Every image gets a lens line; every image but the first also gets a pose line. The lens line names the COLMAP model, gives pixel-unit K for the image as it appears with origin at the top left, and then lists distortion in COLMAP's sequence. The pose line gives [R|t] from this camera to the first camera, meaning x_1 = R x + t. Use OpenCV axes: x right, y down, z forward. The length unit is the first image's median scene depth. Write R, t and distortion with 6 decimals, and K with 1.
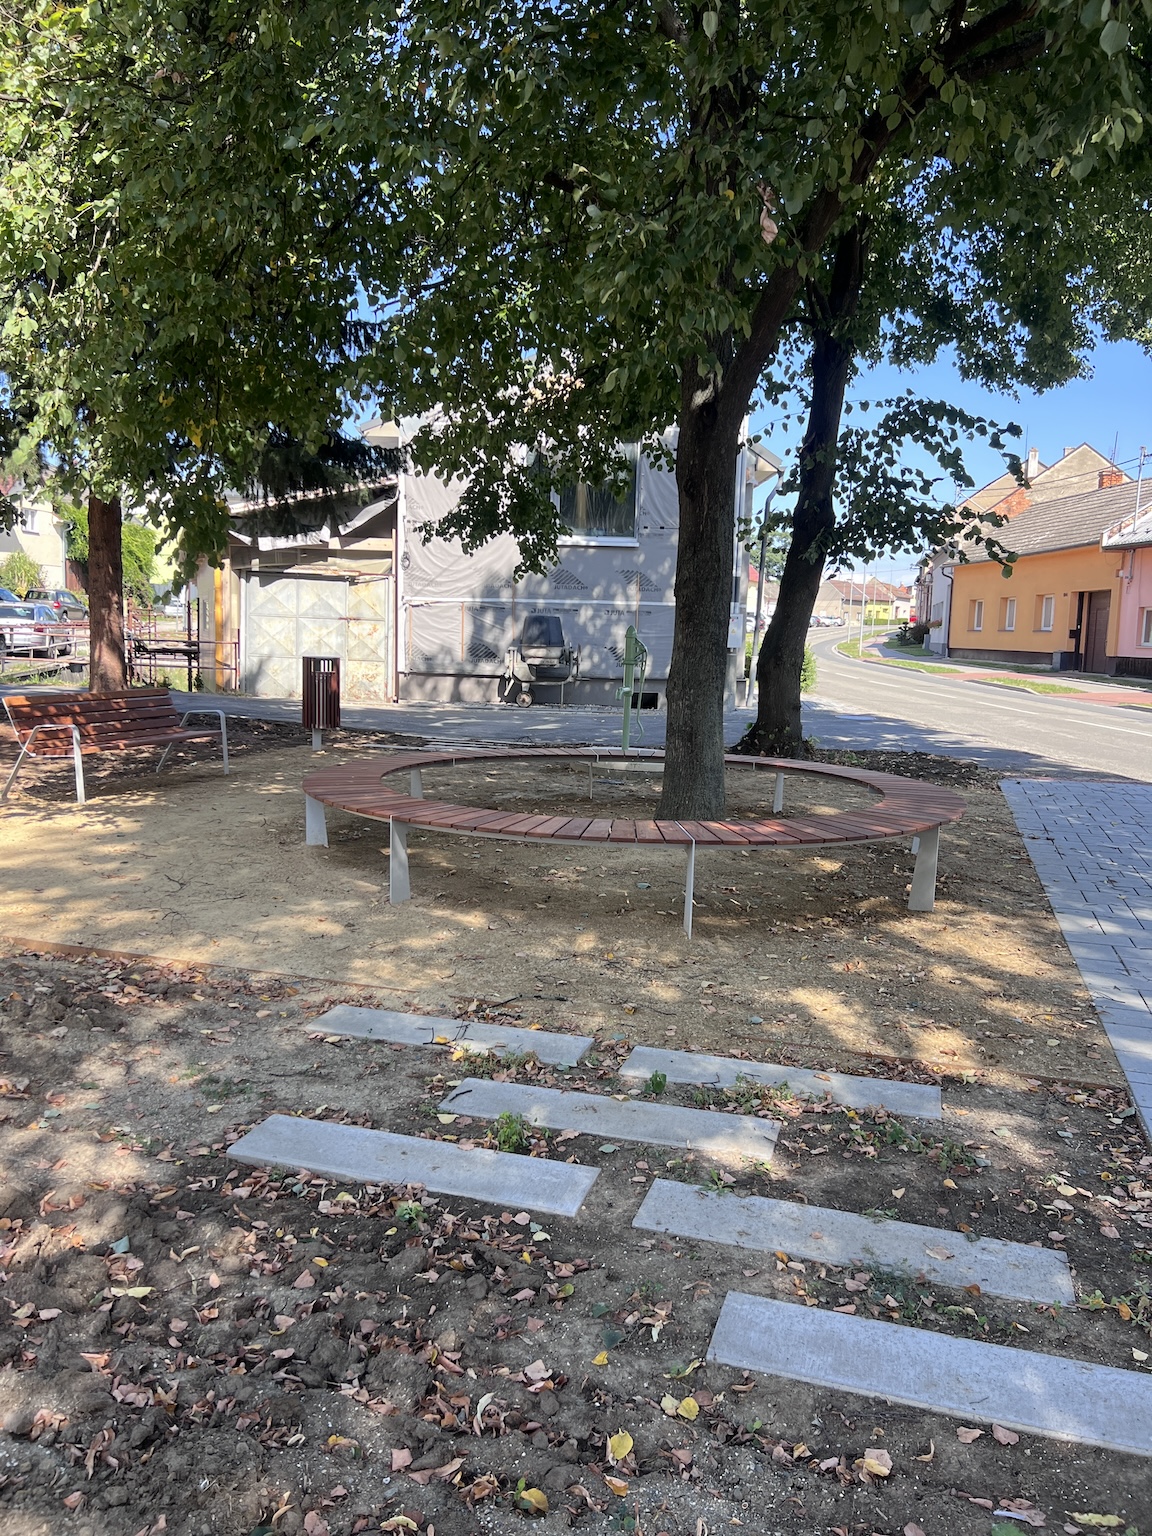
lens RADIAL K [[1148.5, 0, 574.6], [0, 1148.5, 769.4], [0, 0, 1]] dist [0.019227, -0.042169]
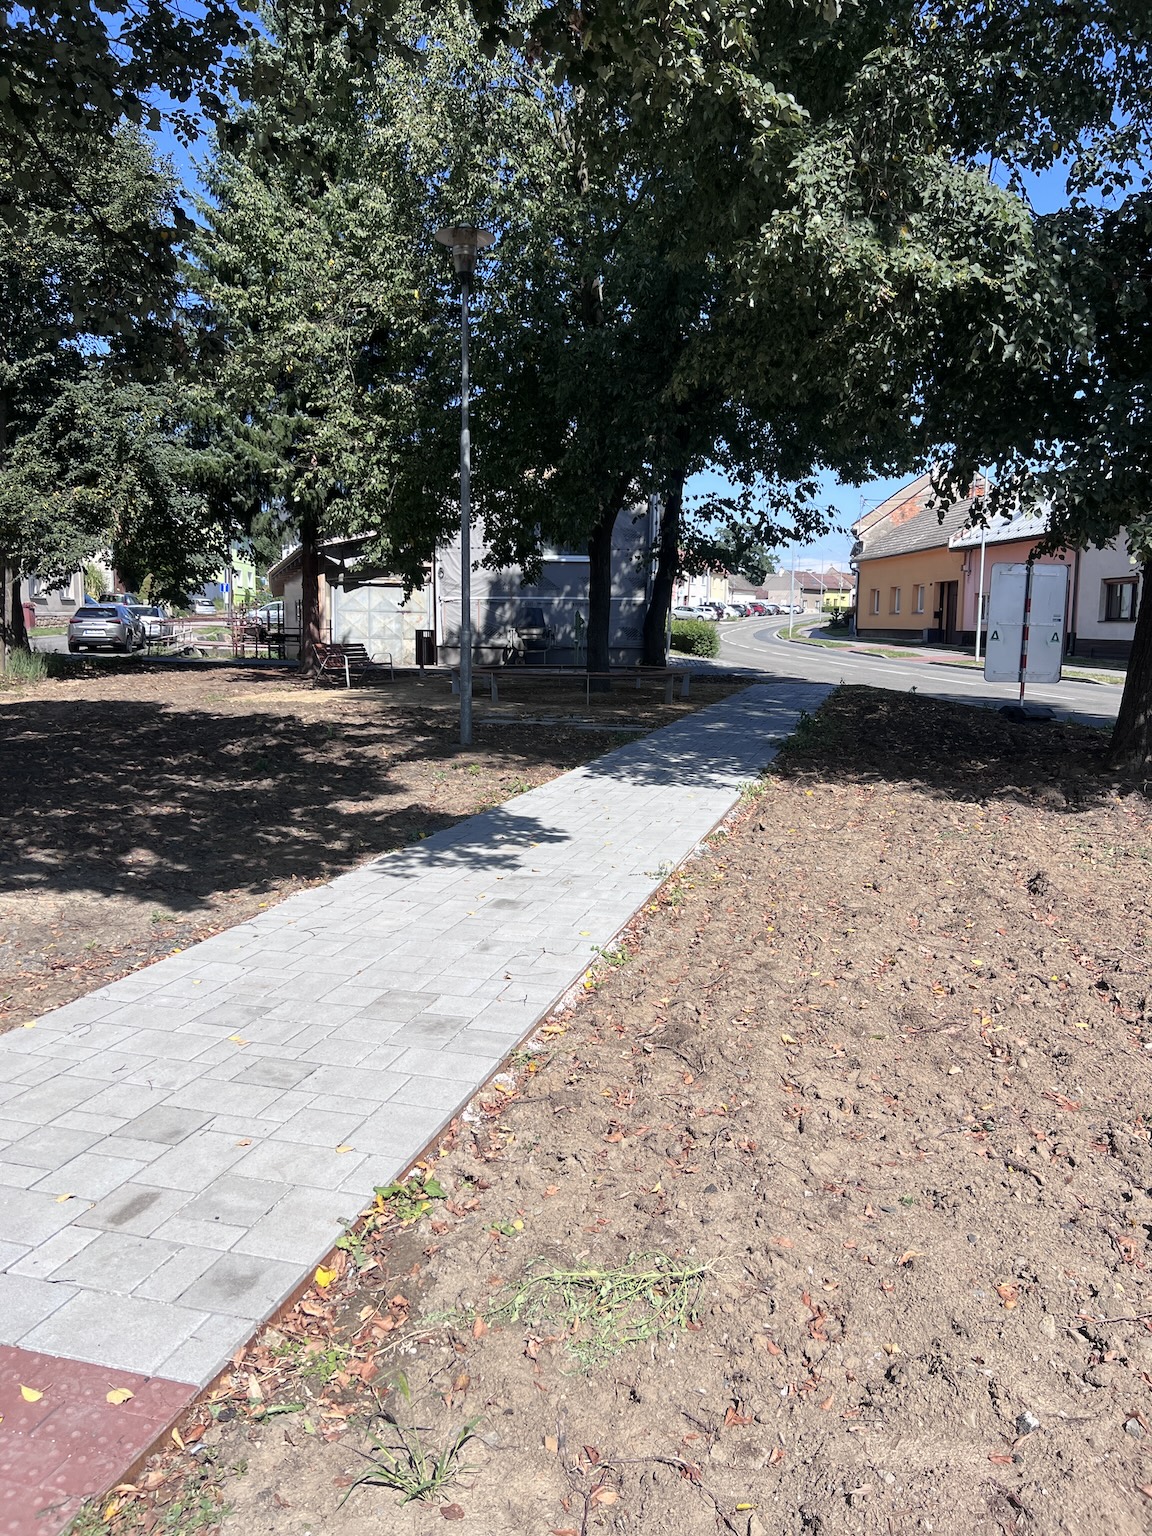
lens RADIAL K [[1148.5, 0, 574.3], [0, 1148.5, 767.9], [0, 0, 1]] dist [0.019227, -0.042169]
pose [[0.999606, -0.020469, 0.019221, -0.002197], [0.020375, 0.999780, 0.005065, 0.073536], [-0.019320, -0.004671, 0.999802, -0.533472]]
